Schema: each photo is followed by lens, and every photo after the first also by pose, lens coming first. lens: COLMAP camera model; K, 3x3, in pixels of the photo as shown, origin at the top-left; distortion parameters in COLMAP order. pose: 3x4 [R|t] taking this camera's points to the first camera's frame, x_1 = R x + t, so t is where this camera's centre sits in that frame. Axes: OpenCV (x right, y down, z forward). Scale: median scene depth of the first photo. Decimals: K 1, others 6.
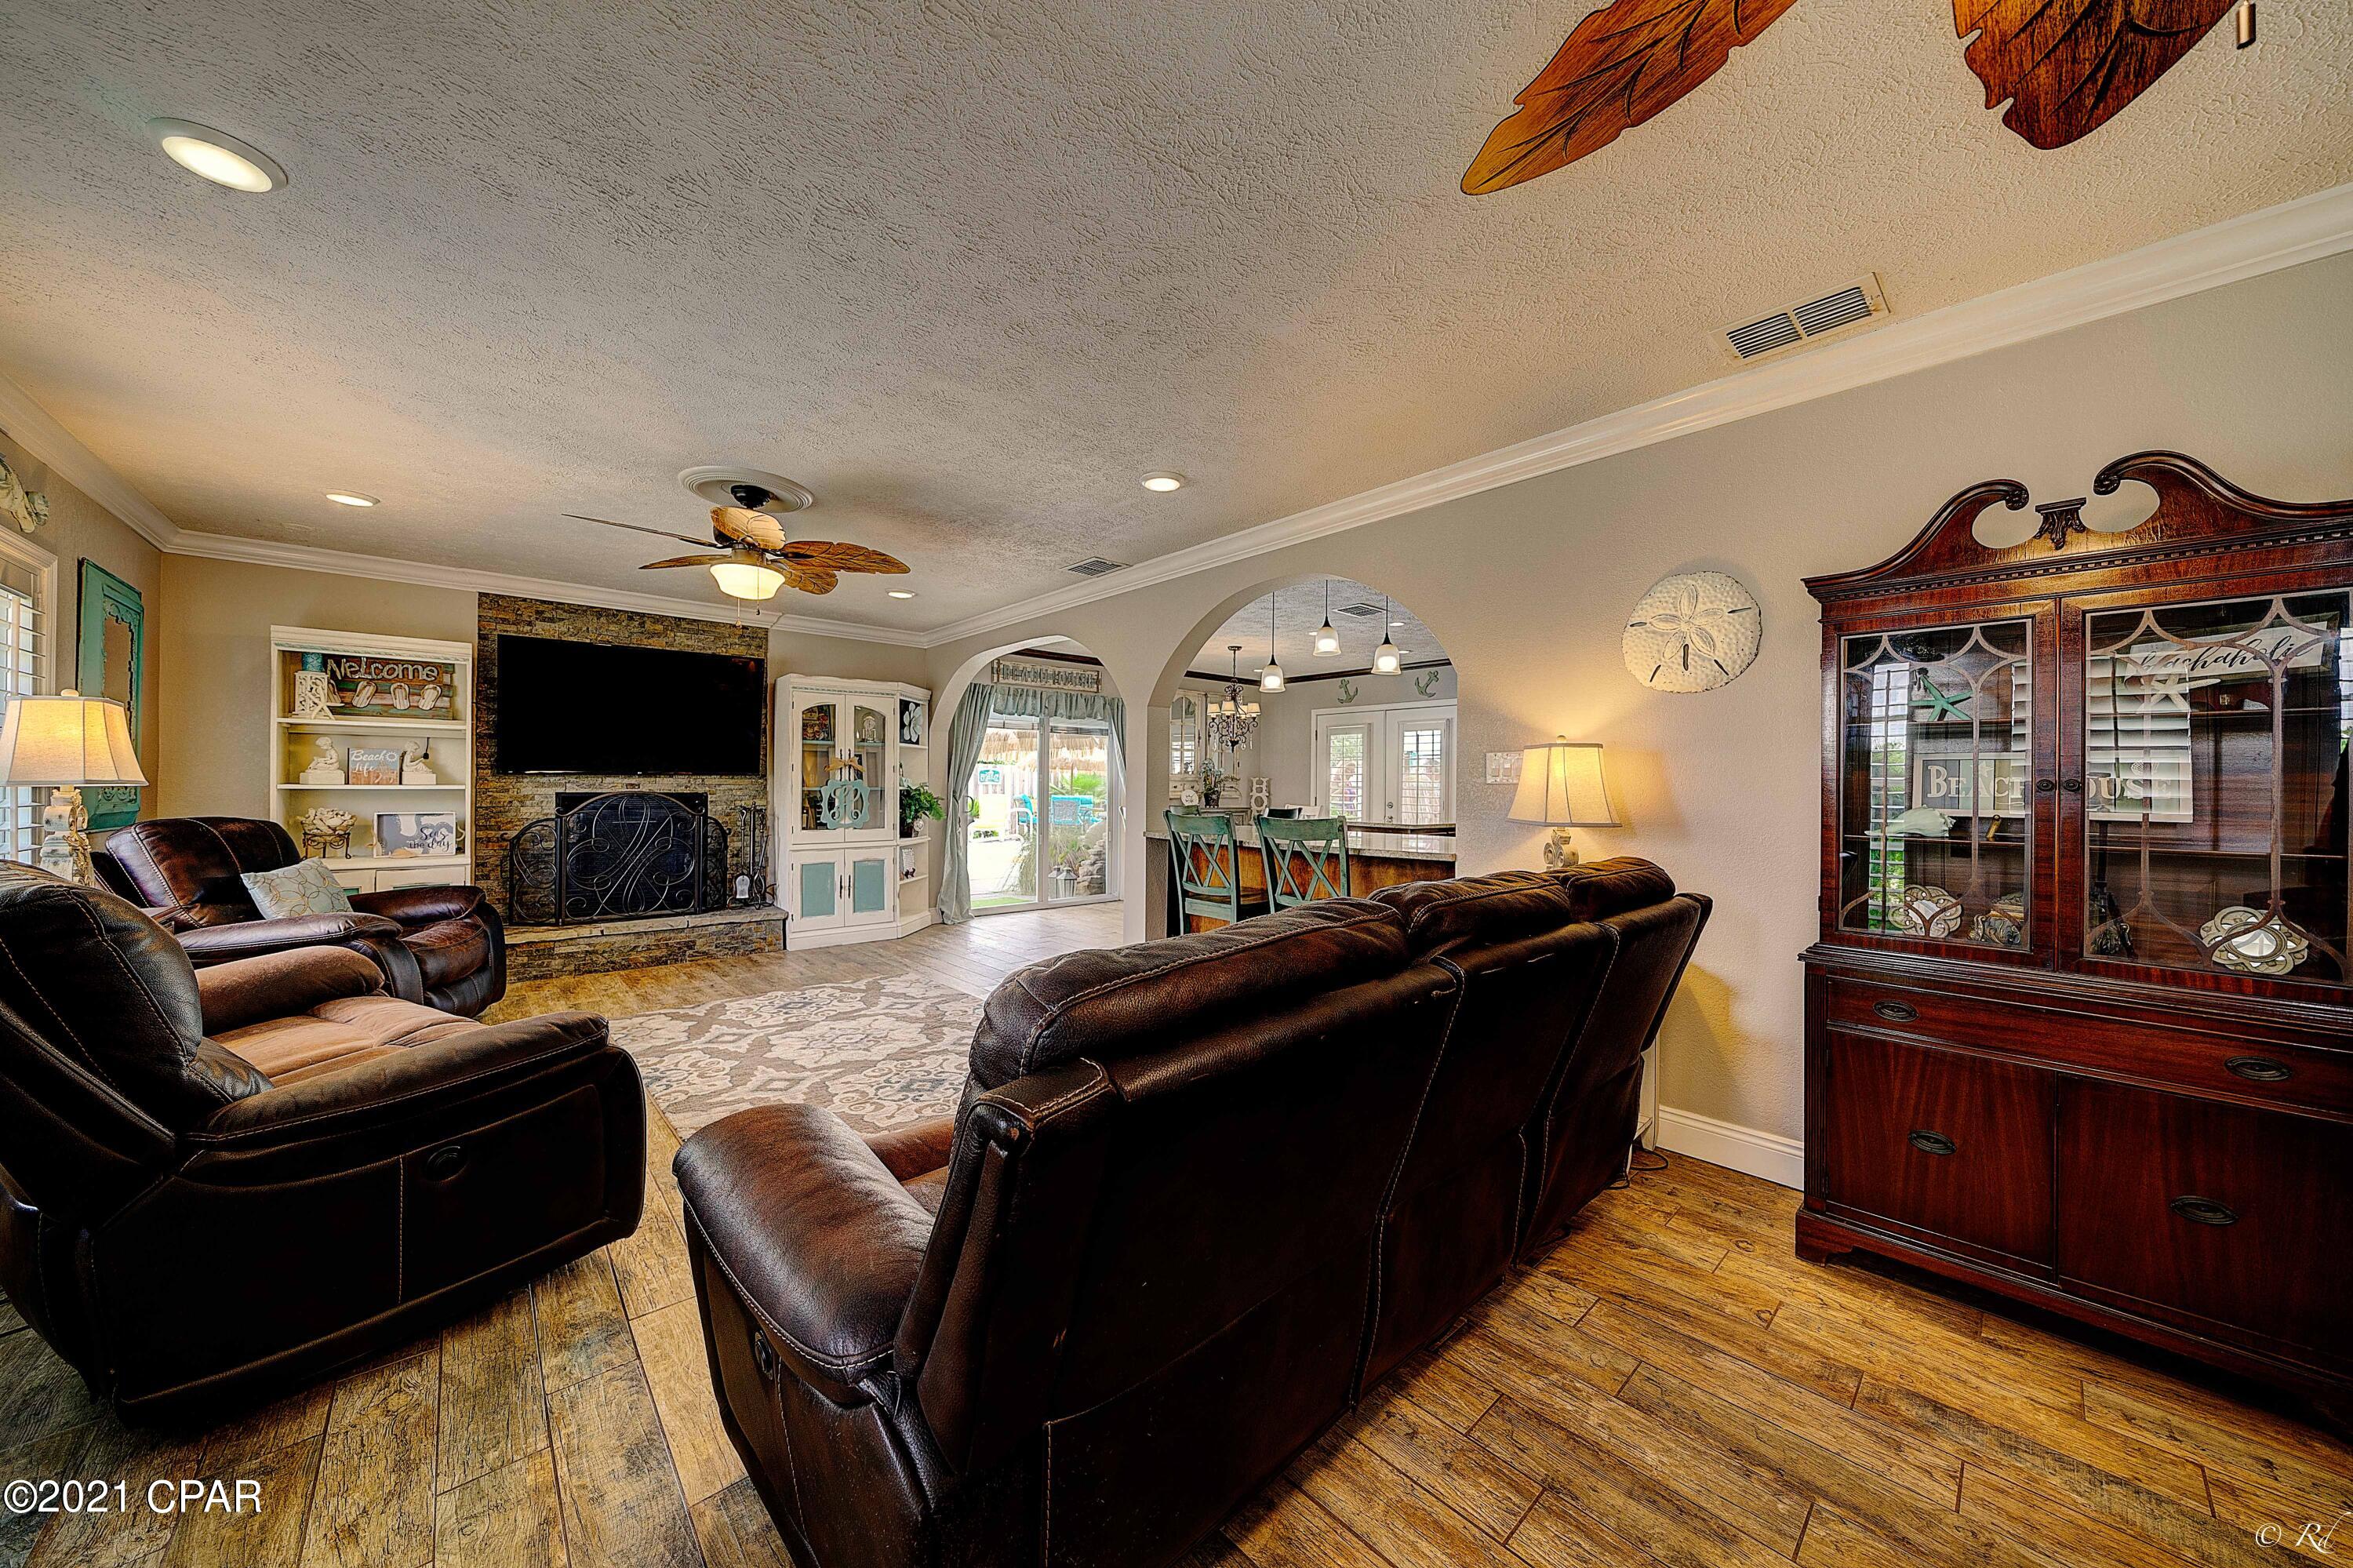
lens RADIAL K [[803.7, 0, 1176.5], [0, 803.7, 784.0], [0, 0, 1]] dist [-0.000318, 0.000014]
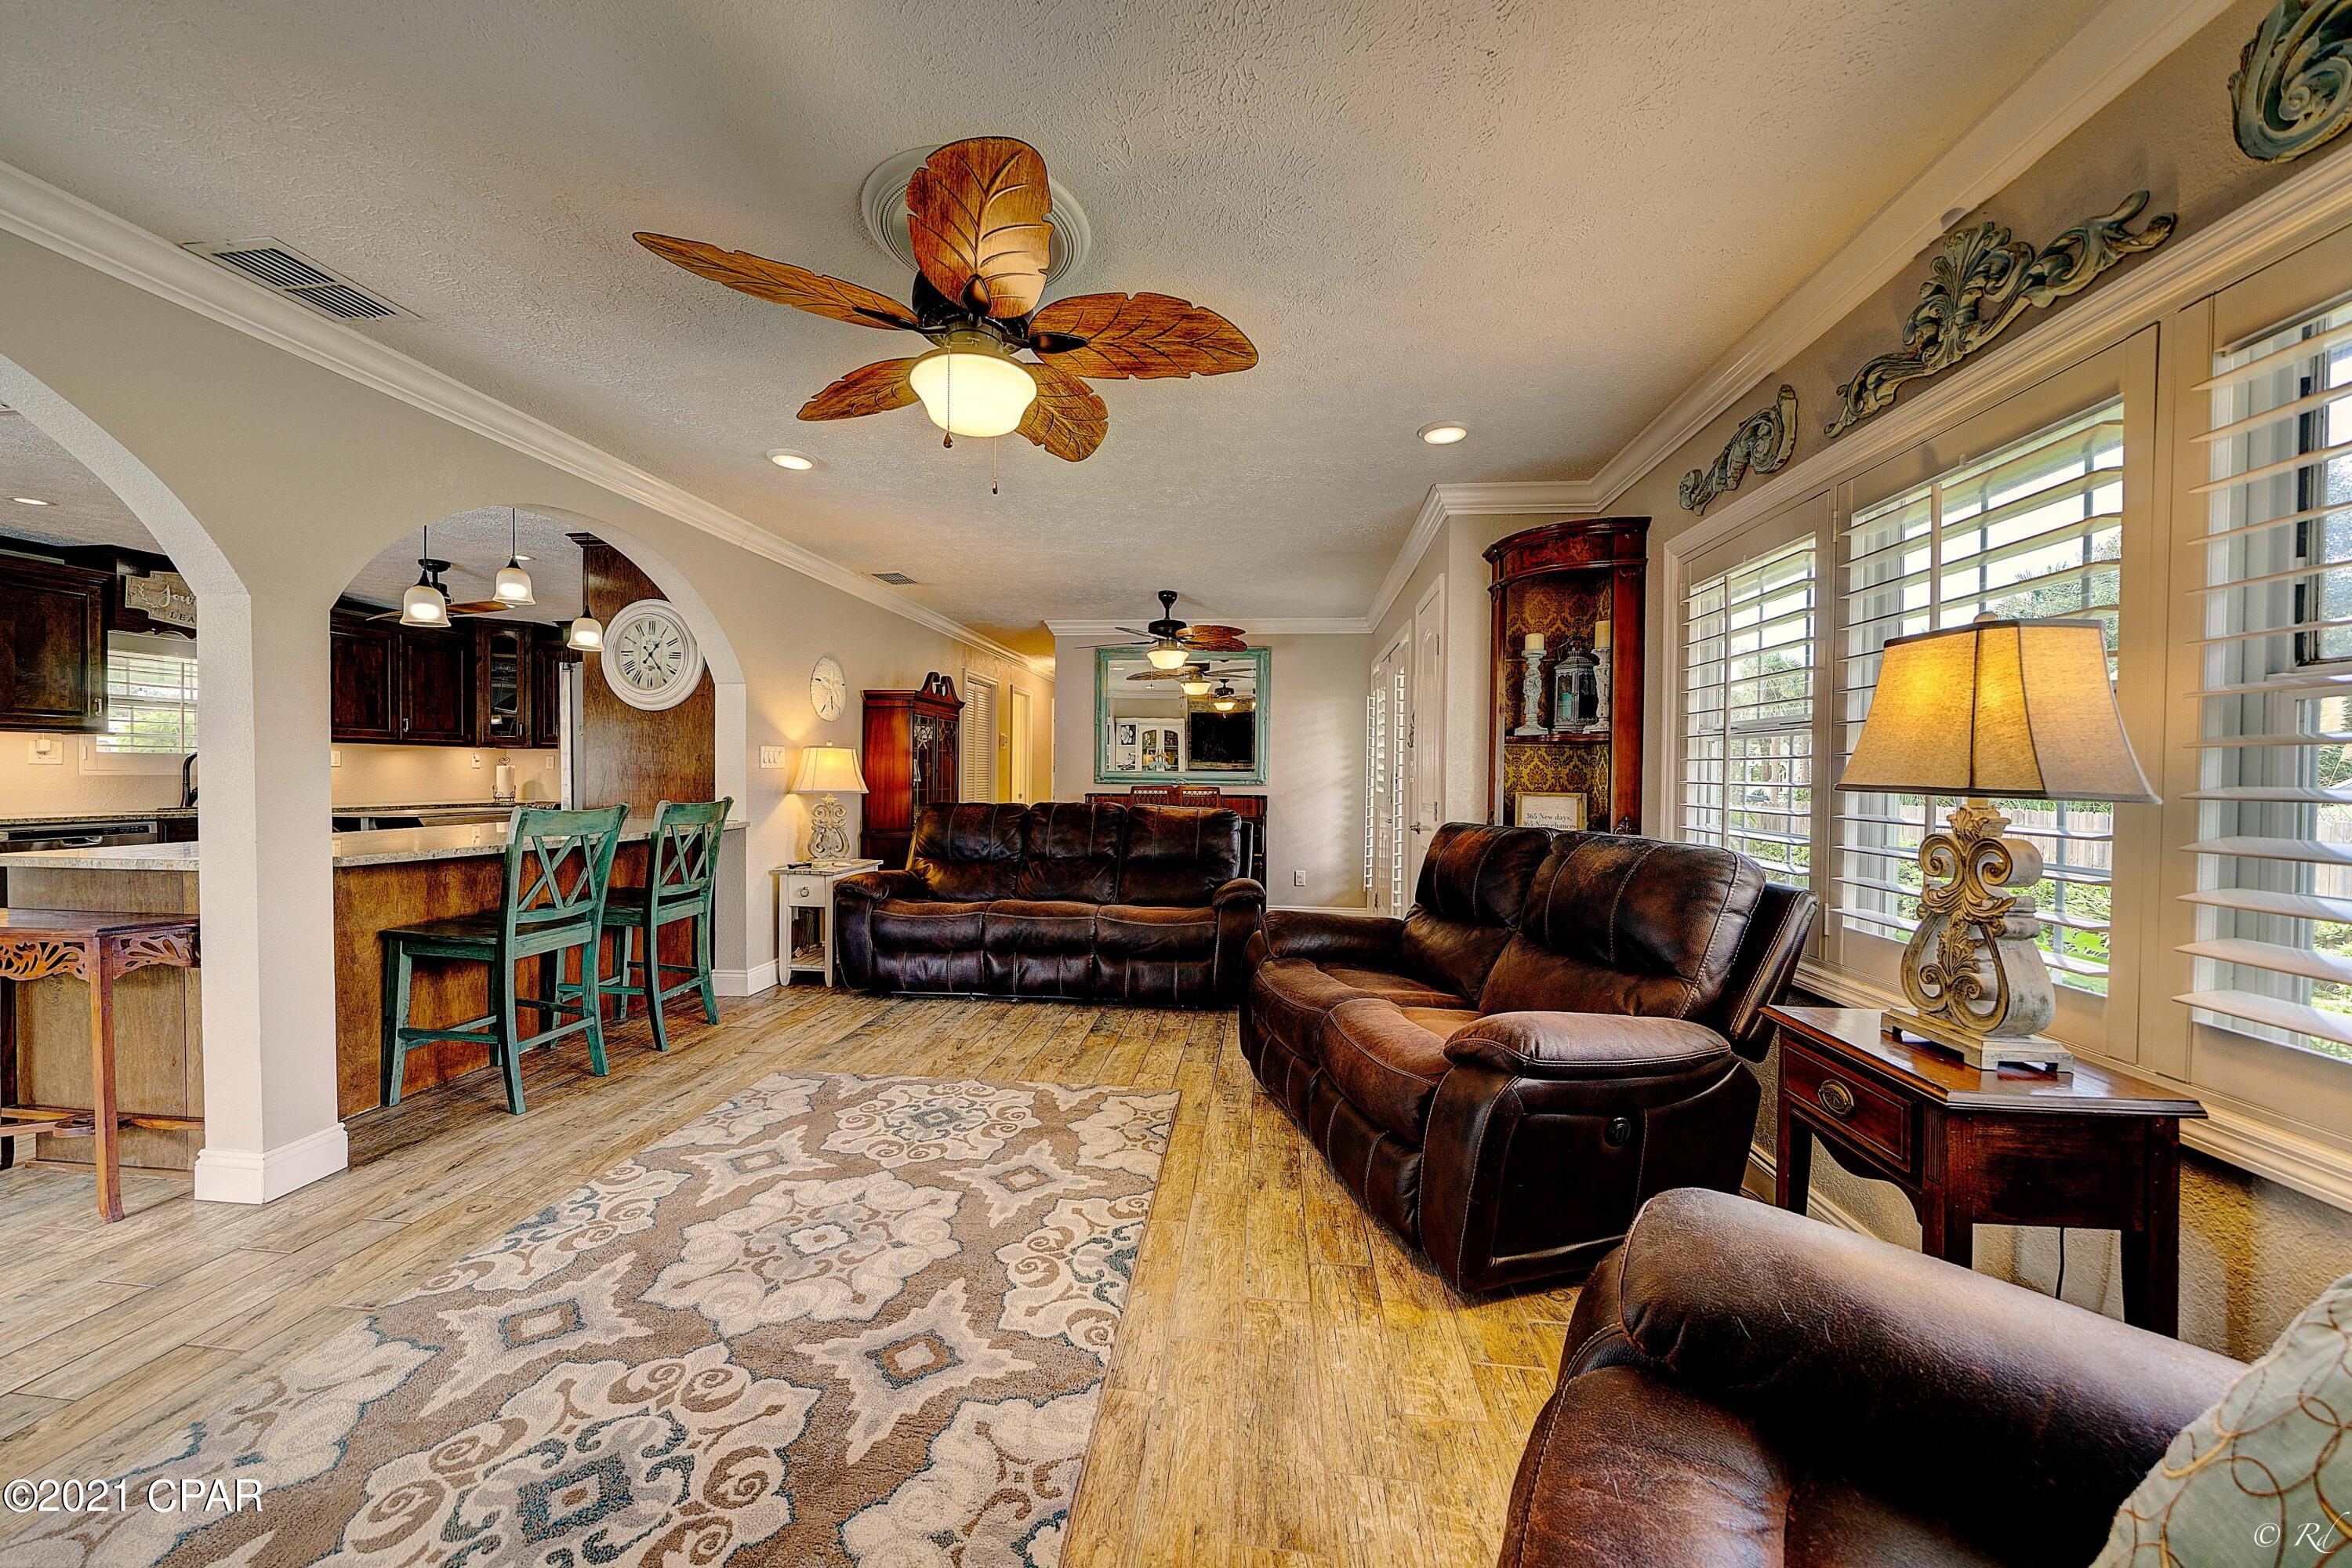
lens RADIAL K [[821.7, 0, 1173.5], [0, 821.7, 786.8], [0, 0, 1]] dist [-0.003286, -0.000146]
pose [[-0.658588, -0.024741, 0.752097, -0.699033], [-0.015861, 0.999694, 0.018997, -0.003723], [-0.752337, 0.000583, -0.658779, 0.847700]]
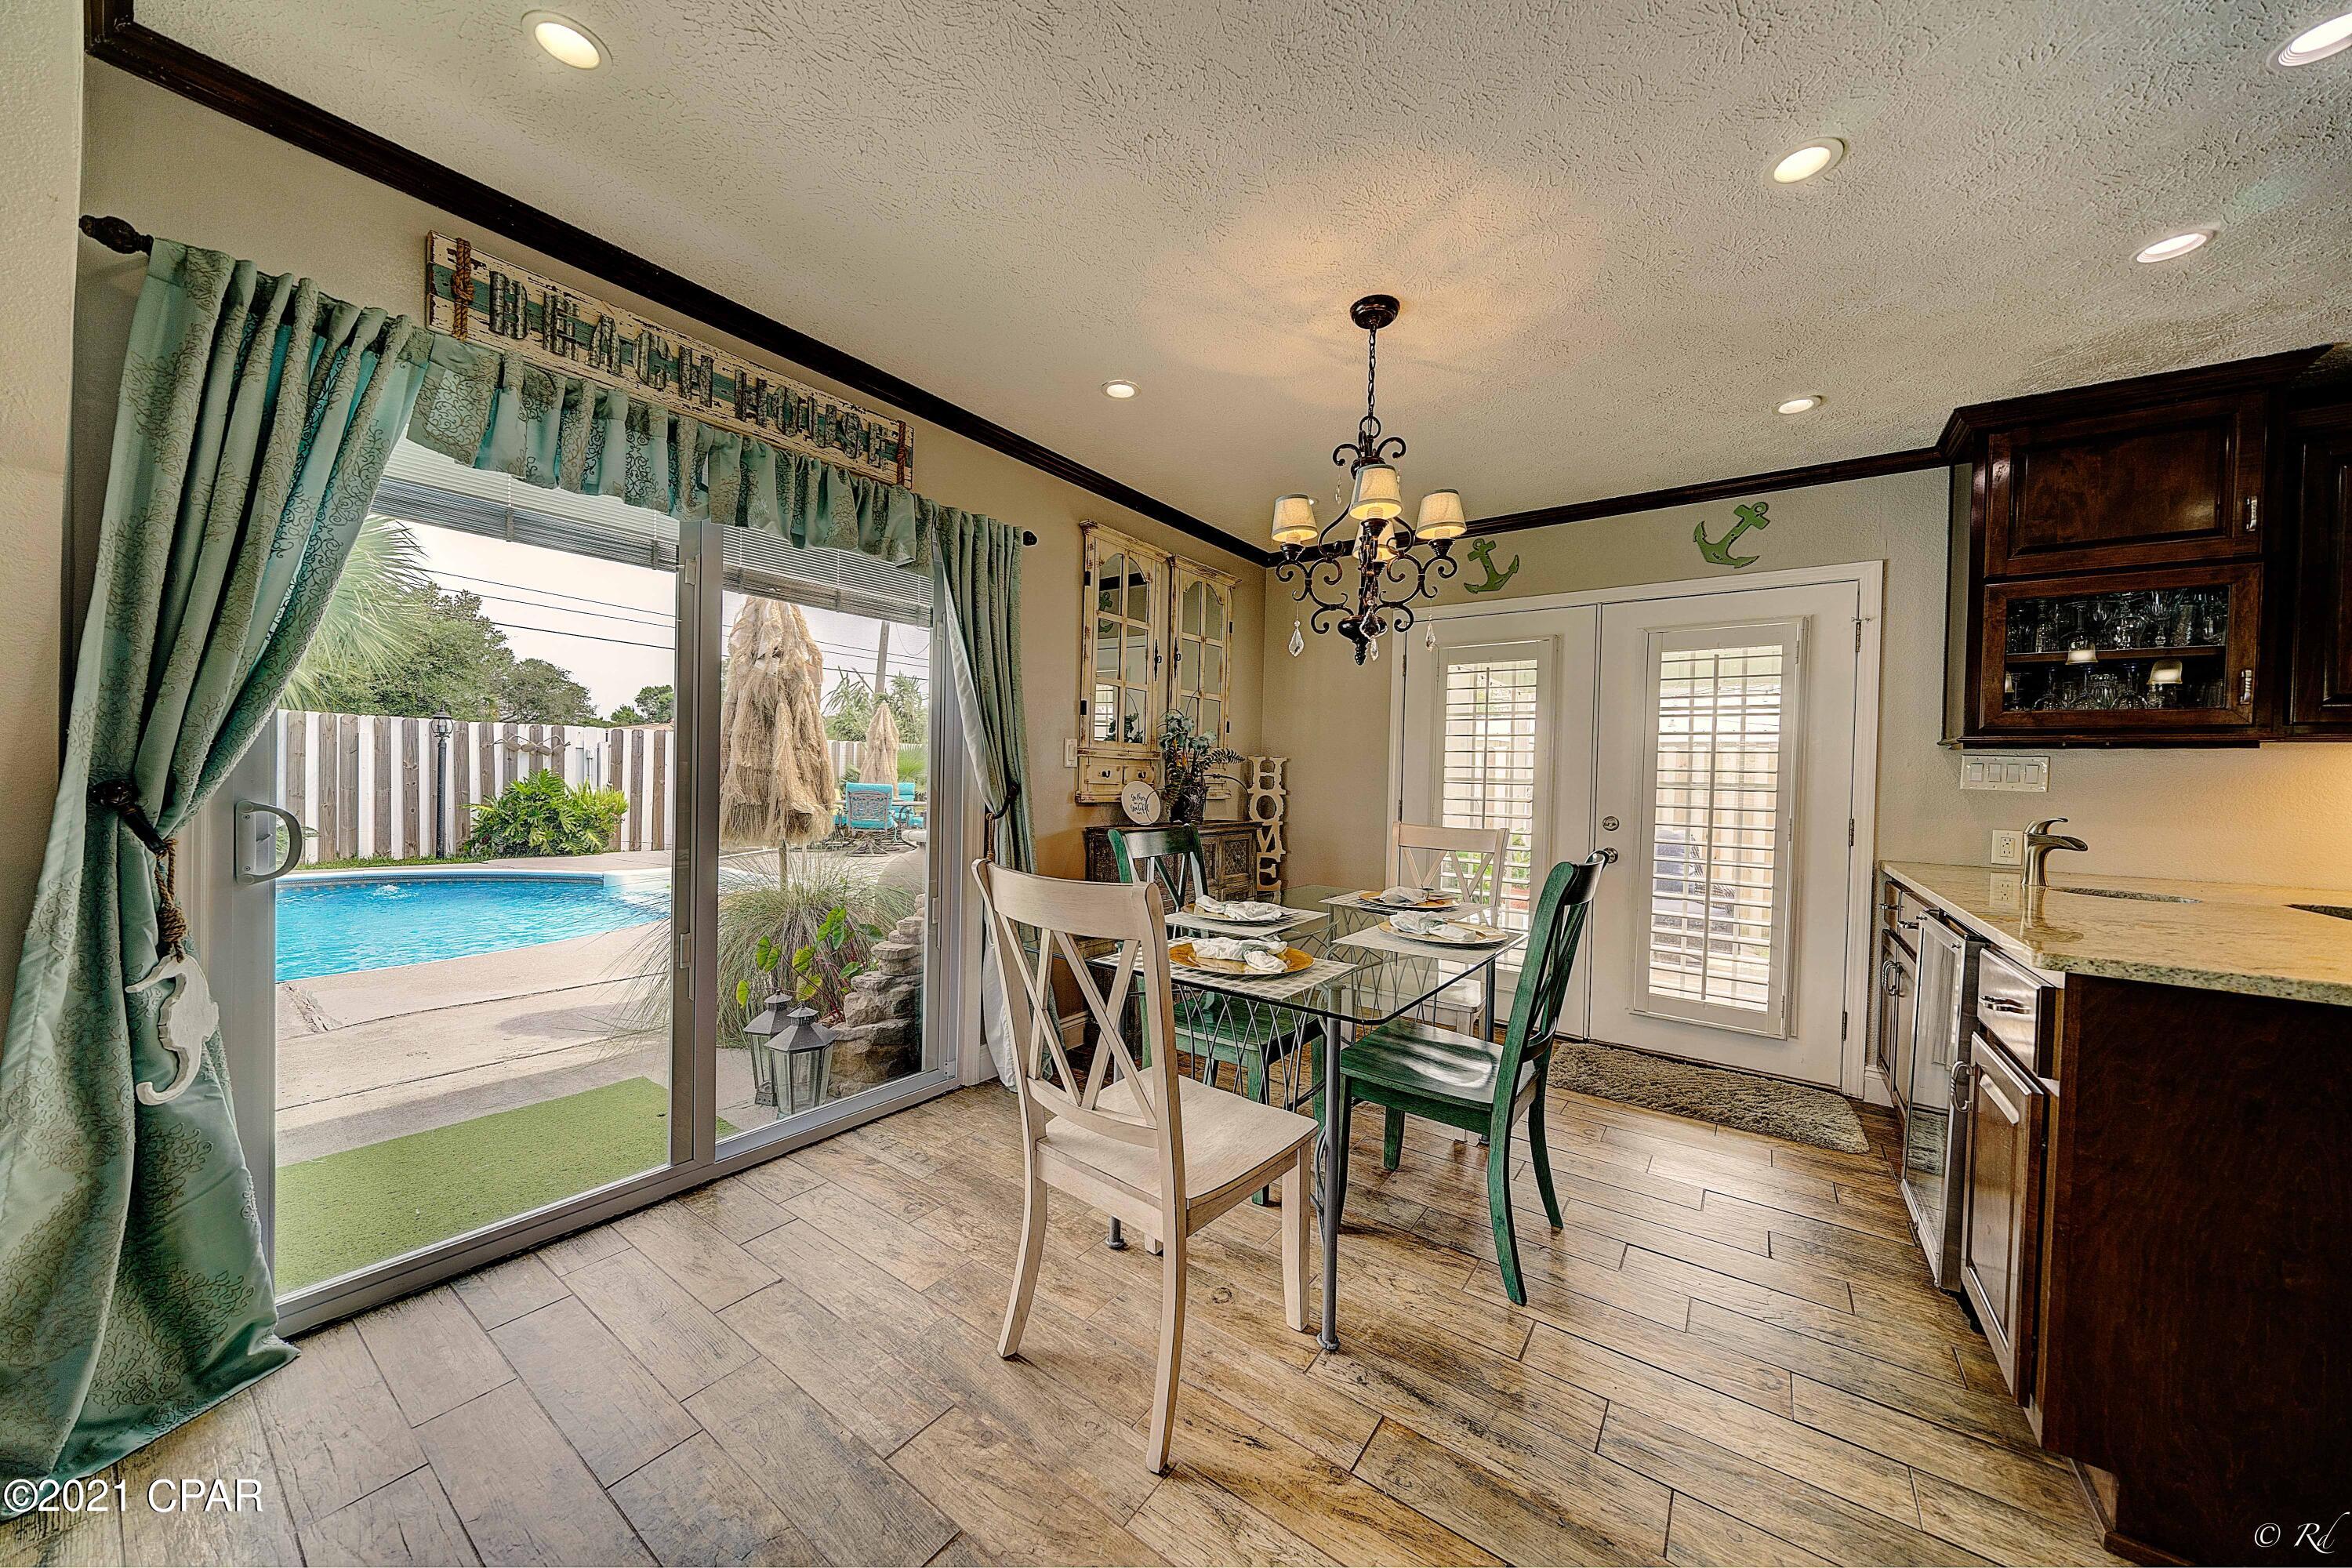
lens RADIAL K [[801.6, 0, 1175.1], [0, 801.6, 785.9], [0, 0, 1]] dist [-0.004951, -0.000239]
pose [[0.978886, 0.010425, 0.204140, -0.082395], [-0.014675, 0.999706, 0.019314, 0.002182], [-0.203878, -0.021901, 0.978751, 1.013639]]
